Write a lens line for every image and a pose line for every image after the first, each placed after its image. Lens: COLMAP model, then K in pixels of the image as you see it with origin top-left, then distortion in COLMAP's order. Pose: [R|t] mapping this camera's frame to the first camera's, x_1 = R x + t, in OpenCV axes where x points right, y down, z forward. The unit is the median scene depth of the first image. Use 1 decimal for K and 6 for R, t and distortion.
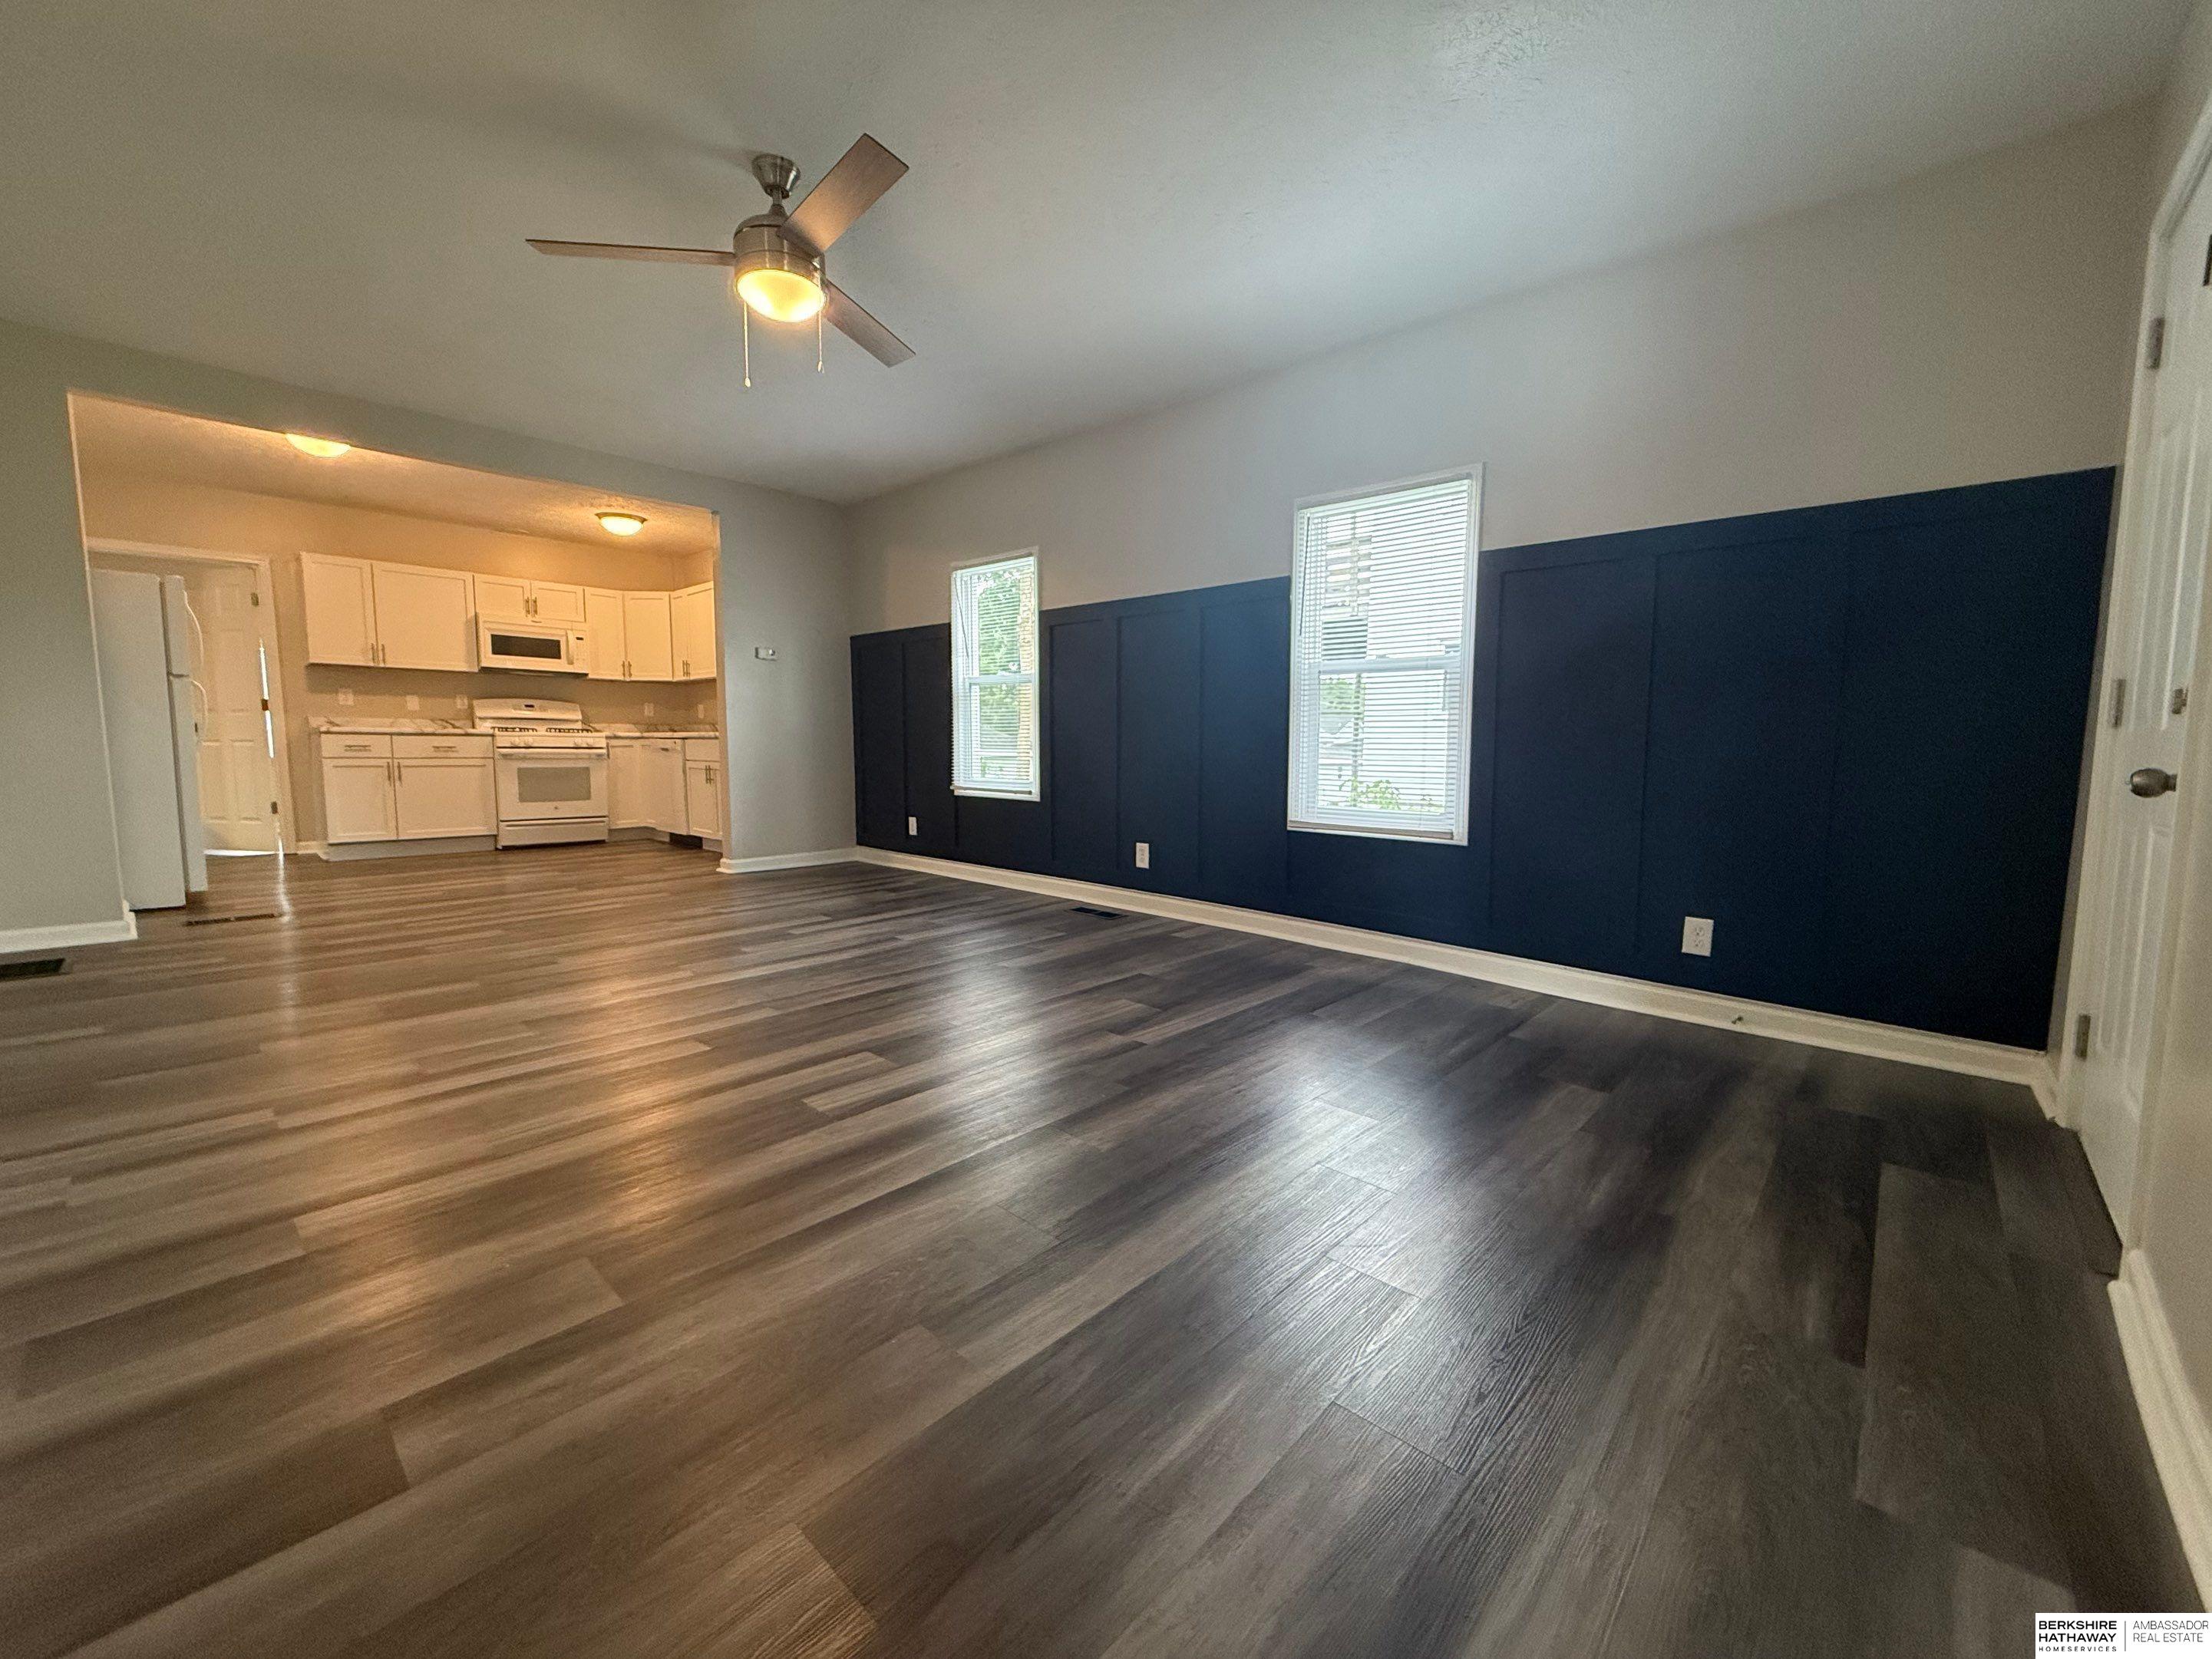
lens RADIAL K [[888.8, 0, 1117.4], [0, 888.8, 825.0], [0, 0, 1]] dist [-0.002741, -0.000419]
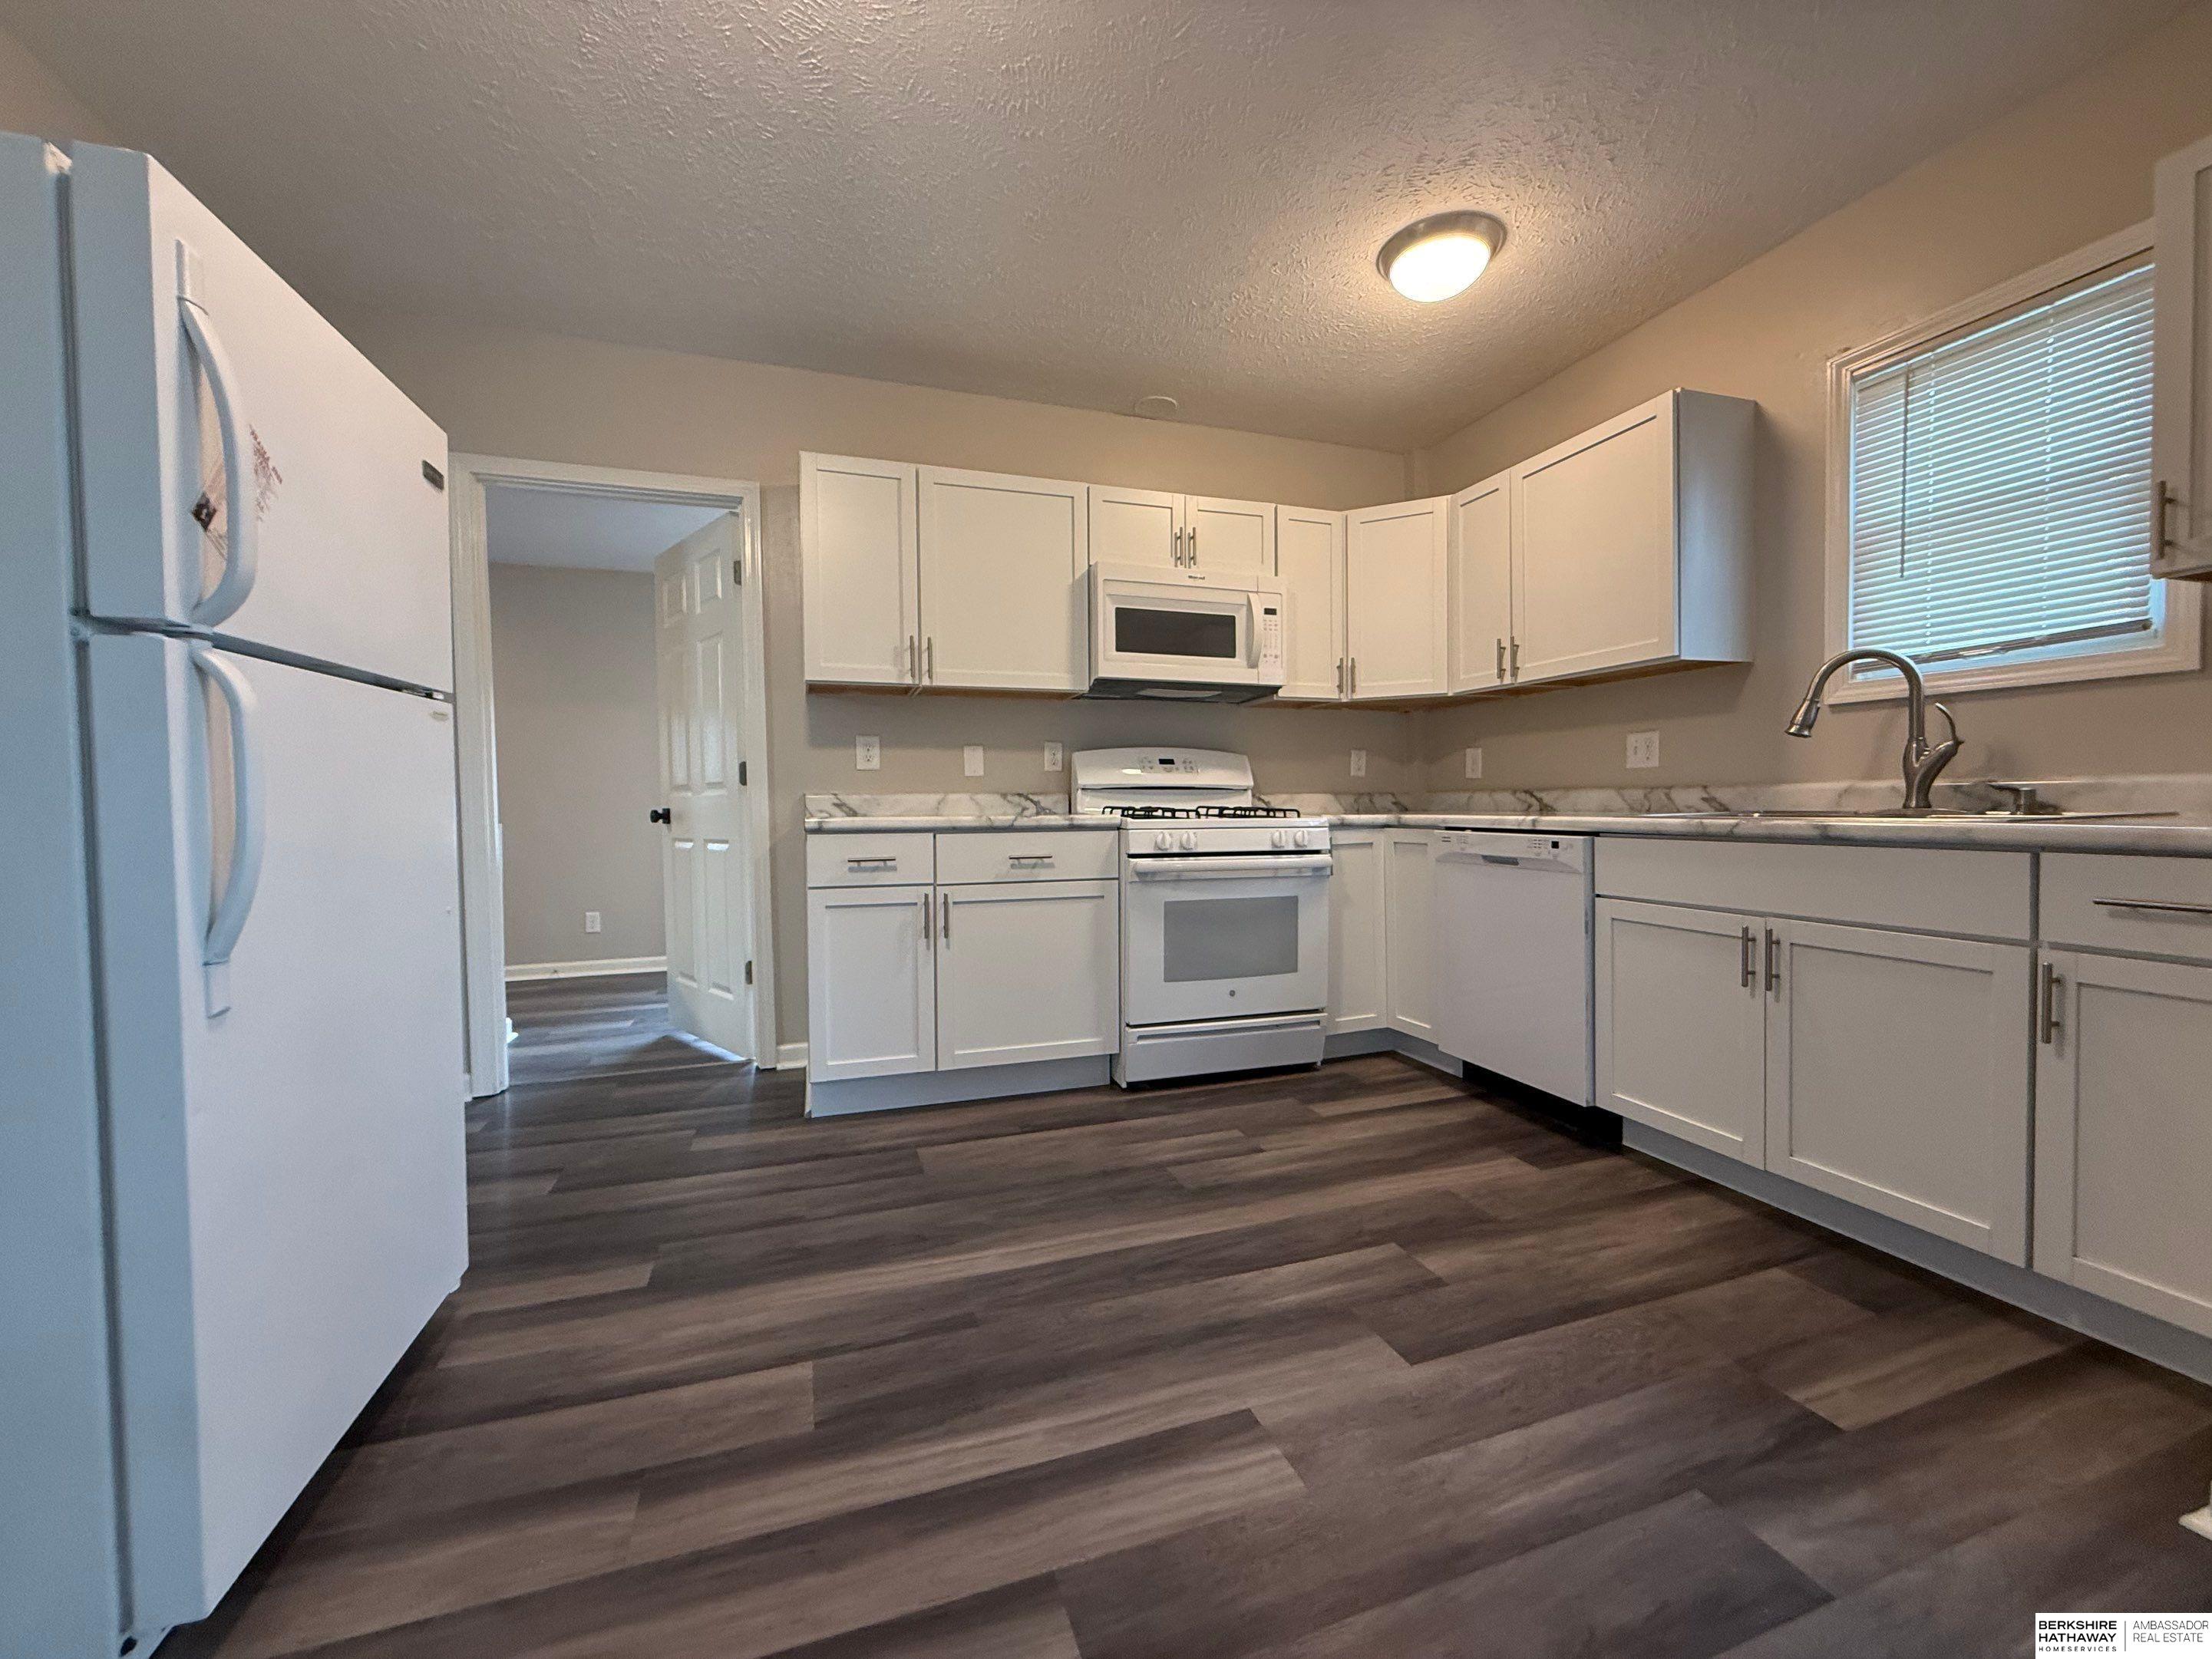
lens RADIAL K [[888.8, 0, 1106.2], [0, 888.8, 825.9], [0, 0, 1]] dist [-0.002741, -0.000419]
pose [[0.875599, -0.002201, -0.483034, -0.488798], [-0.029899, 0.997825, -0.058745, -0.074554], [0.482113, 0.065879, 0.873629, 0.603334]]
